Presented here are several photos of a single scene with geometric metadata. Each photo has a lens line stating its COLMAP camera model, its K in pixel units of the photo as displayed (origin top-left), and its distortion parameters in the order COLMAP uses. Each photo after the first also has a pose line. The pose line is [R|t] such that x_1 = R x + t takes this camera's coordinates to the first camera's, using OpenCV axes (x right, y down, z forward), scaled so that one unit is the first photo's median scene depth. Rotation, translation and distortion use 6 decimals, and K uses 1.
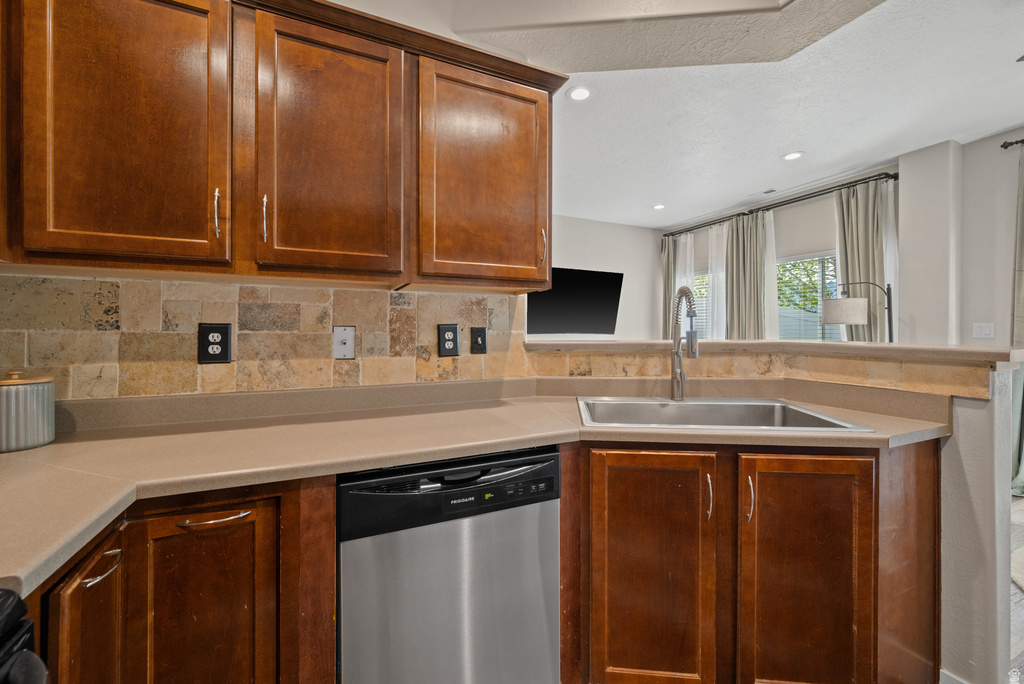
lens RADIAL K [[416.1, 0, 511.1], [0, 416.1, 332.6], [0, 0, 1]] dist [-0.000462, -0.000300]
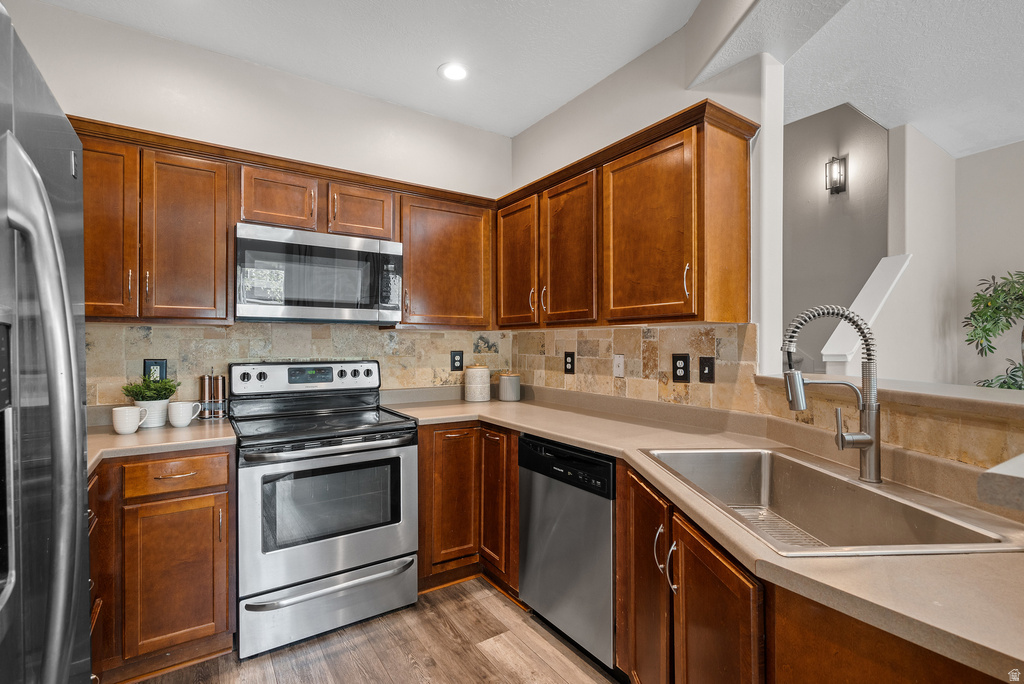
lens RADIAL K [[476.3, 0, 511.7], [0, 476.3, 343.6], [0, 0, 1]] dist [0.000194, -0.000273]
pose [[0.144030, -0.000582, -0.989573, 1.135714], [-0.003441, 0.999993, -0.001089, -0.047975], [0.989567, 0.003562, 0.144027, 0.391113]]
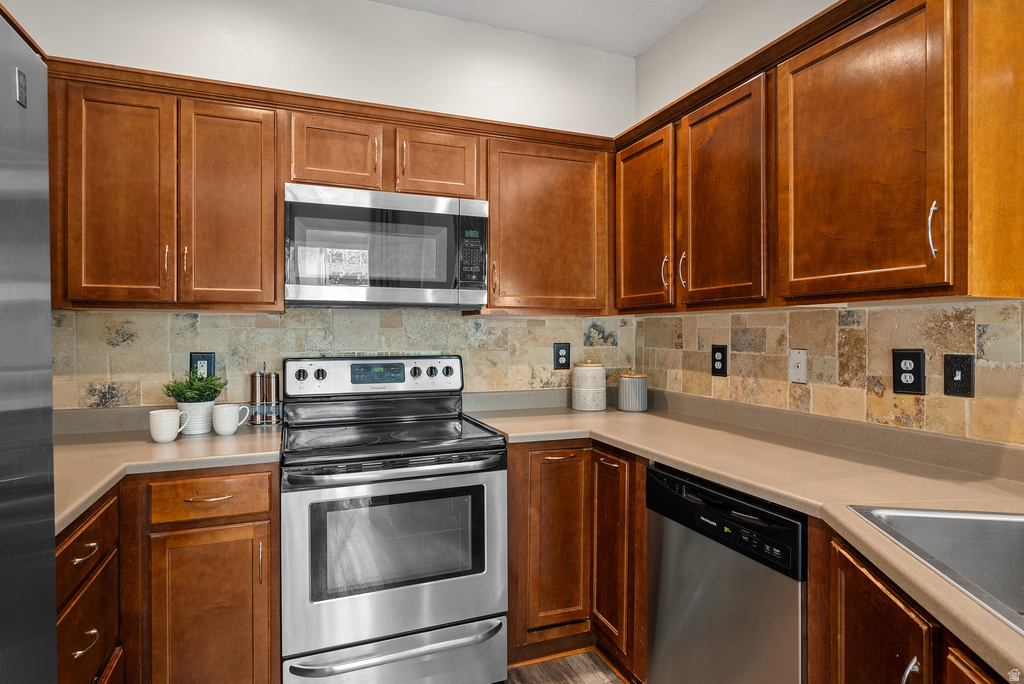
lens RADIAL K [[562.1, 0, 512.4], [0, 562.1, 335.1], [0, 0, 1]] dist [-0.002252, 0.001391]
pose [[-0.067548, 0.002876, -0.997712, 0.924716], [-0.002231, 0.999993, 0.003033, -0.049033], [0.997714, 0.002431, -0.067541, 0.415267]]
